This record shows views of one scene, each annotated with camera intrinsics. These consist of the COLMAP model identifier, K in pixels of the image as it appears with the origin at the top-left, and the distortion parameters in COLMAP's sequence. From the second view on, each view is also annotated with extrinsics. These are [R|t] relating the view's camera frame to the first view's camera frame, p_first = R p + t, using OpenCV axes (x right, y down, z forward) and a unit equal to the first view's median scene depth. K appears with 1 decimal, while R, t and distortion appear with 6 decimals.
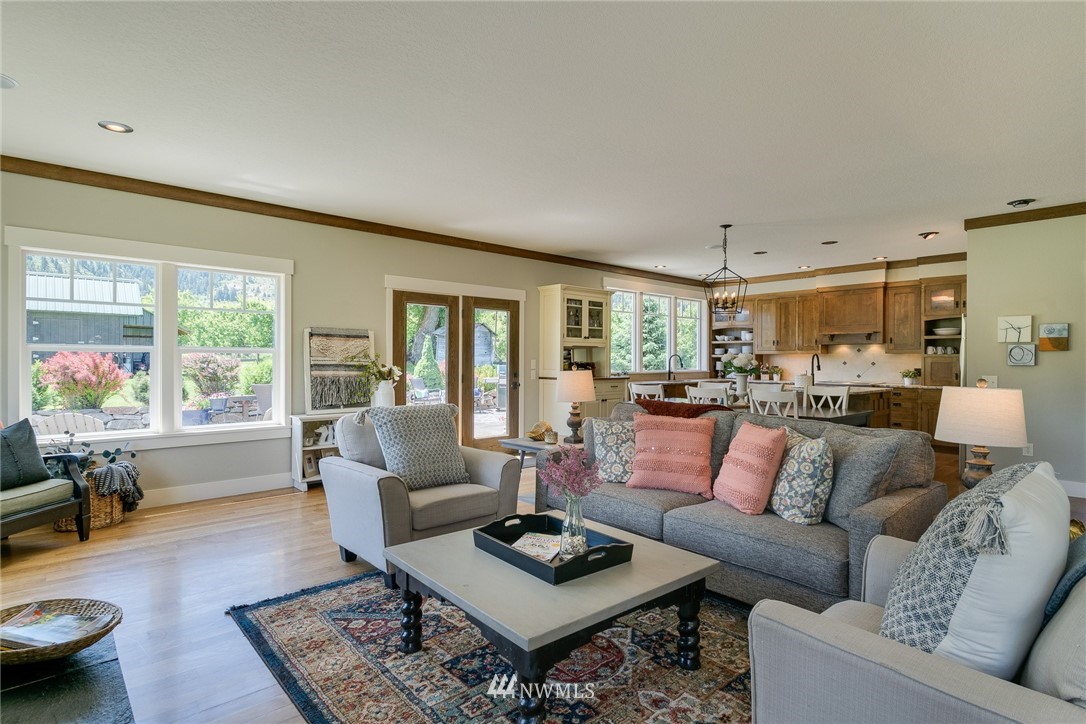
lens RADIAL K [[556.5, 0, 538.8], [0, 556.5, 362.3], [0, 0, 1]] dist [0.000201, -0.000535]
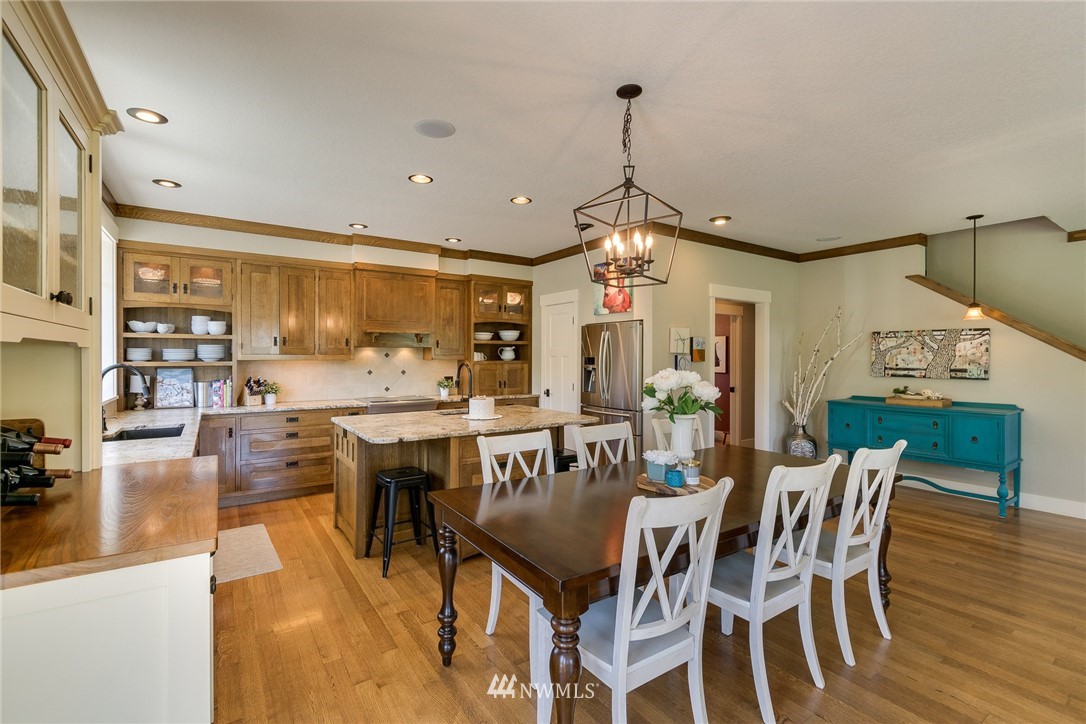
lens RADIAL K [[492.2, 0, 517.2], [0, 492.2, 360.9], [0, 0, 1]] dist [0.001032, -0.000149]
pose [[0.134541, -0.006810, 0.990885, -0.073162], [0.009473, 0.999940, 0.005586, -0.017352], [-0.990863, 0.008635, 0.134597, 0.820968]]
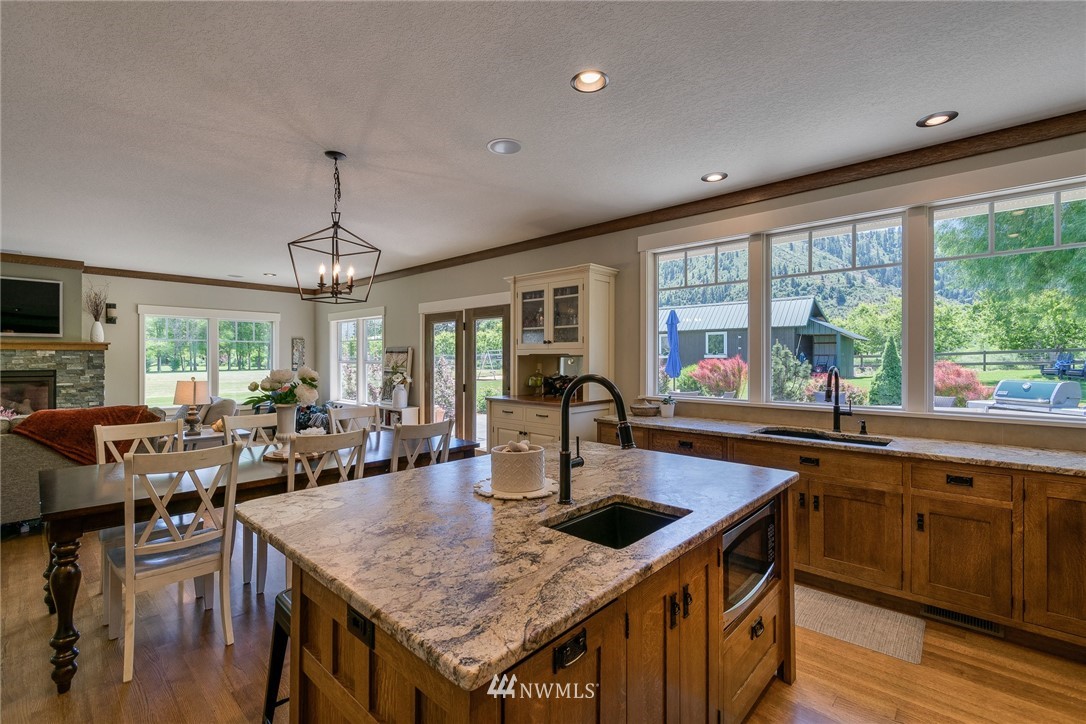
lens RADIAL K [[480.7, 0, 533.9], [0, 480.7, 357.2], [0, 0, 1]] dist [0.001510, -0.000648]
pose [[0.075529, -0.005519, -0.997128, 0.673333], [-0.006310, 0.999962, -0.006013, -0.020942], [0.997124, 0.006746, 0.075492, 0.916150]]
